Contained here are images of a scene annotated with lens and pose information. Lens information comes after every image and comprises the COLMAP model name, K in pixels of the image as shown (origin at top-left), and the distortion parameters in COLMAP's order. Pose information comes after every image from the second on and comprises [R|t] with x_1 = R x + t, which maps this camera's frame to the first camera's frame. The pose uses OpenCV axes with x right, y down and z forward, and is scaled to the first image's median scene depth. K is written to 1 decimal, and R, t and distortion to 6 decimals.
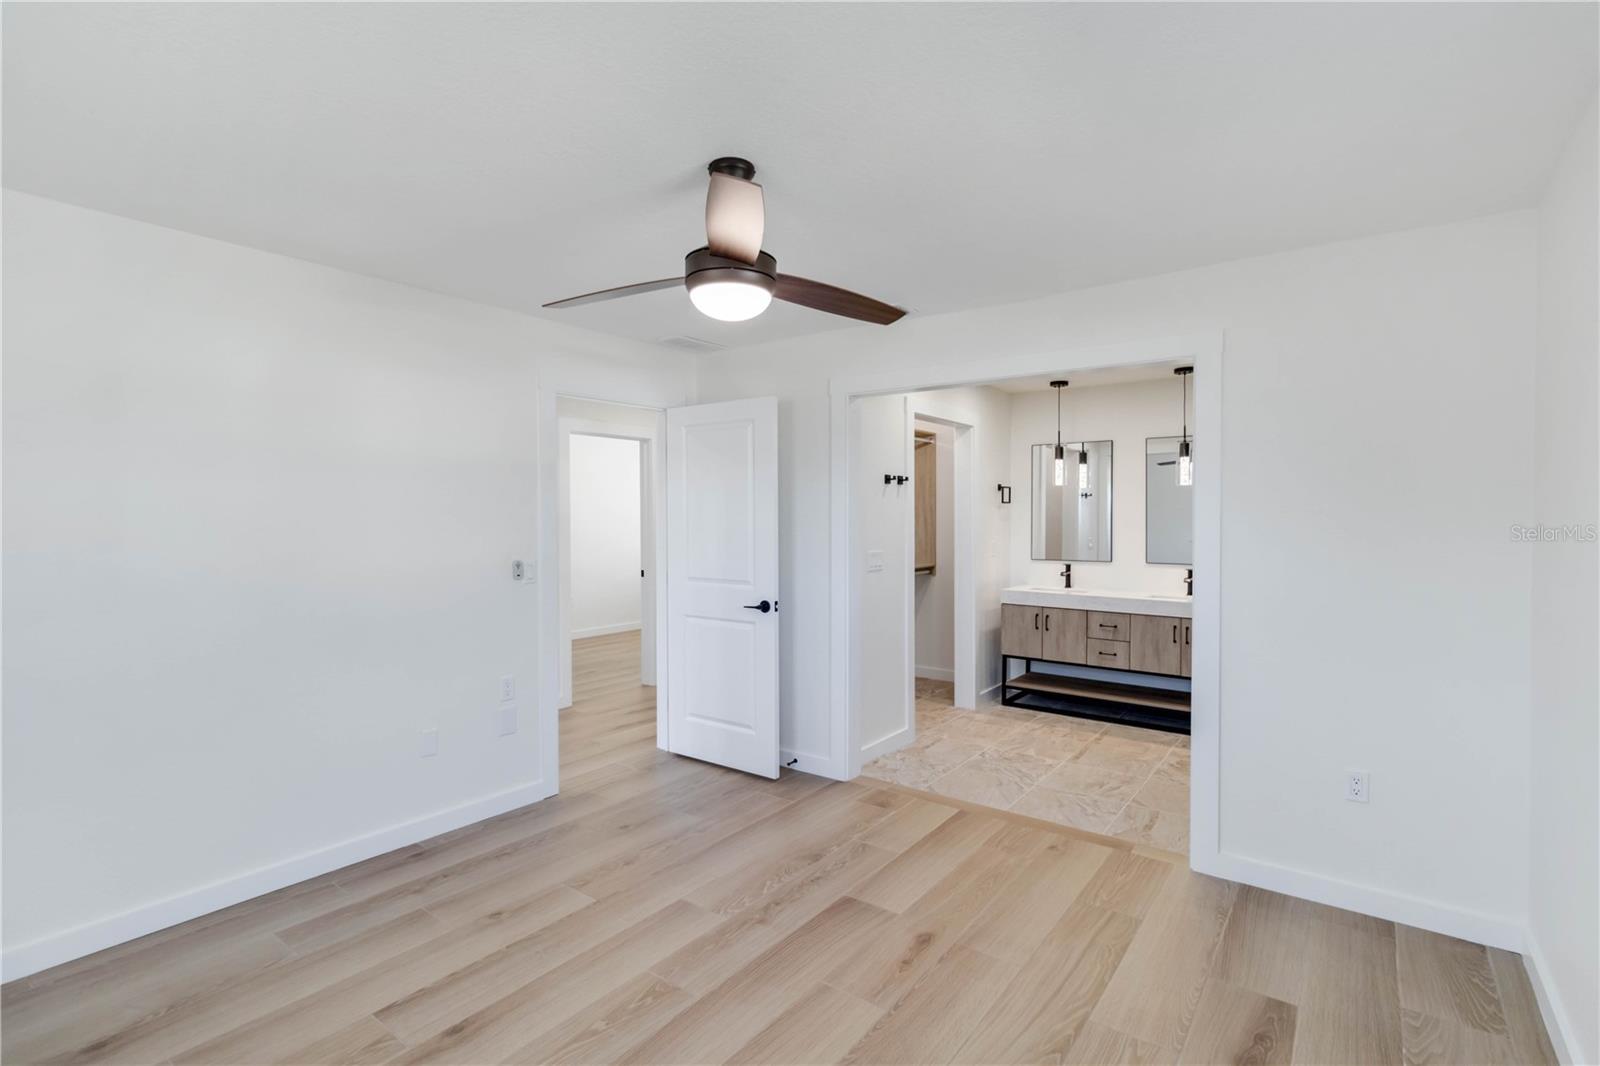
lens RADIAL K [[758.6, 0, 796.0], [0, 758.6, 527.2], [0, 0, 1]] dist [-0.001538, 0.000393]
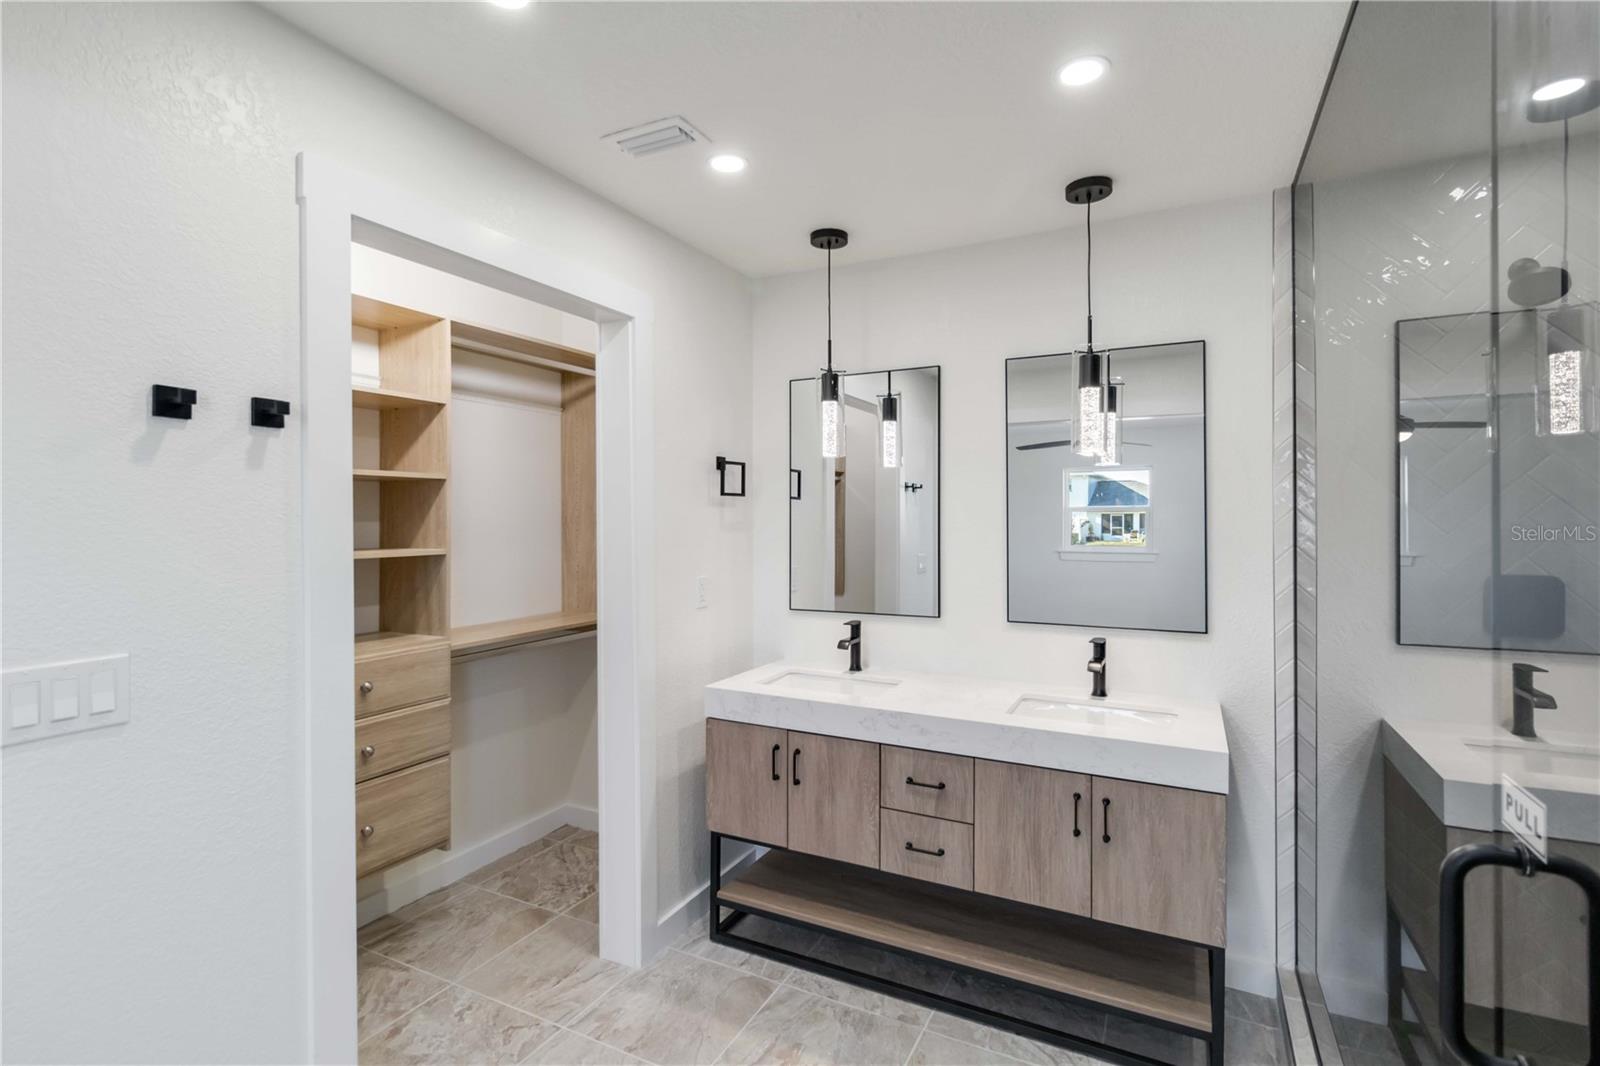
lens RADIAL K [[761.4, 0, 801.8], [0, 761.4, 518.9], [0, 0, 1]] dist [-0.004429, -0.000268]
pose [[0.984435, -0.001827, 0.175742, 0.317550], [0.004318, 0.999896, -0.013792, -0.013917], [-0.175699, 0.014337, 0.984340, 0.698164]]
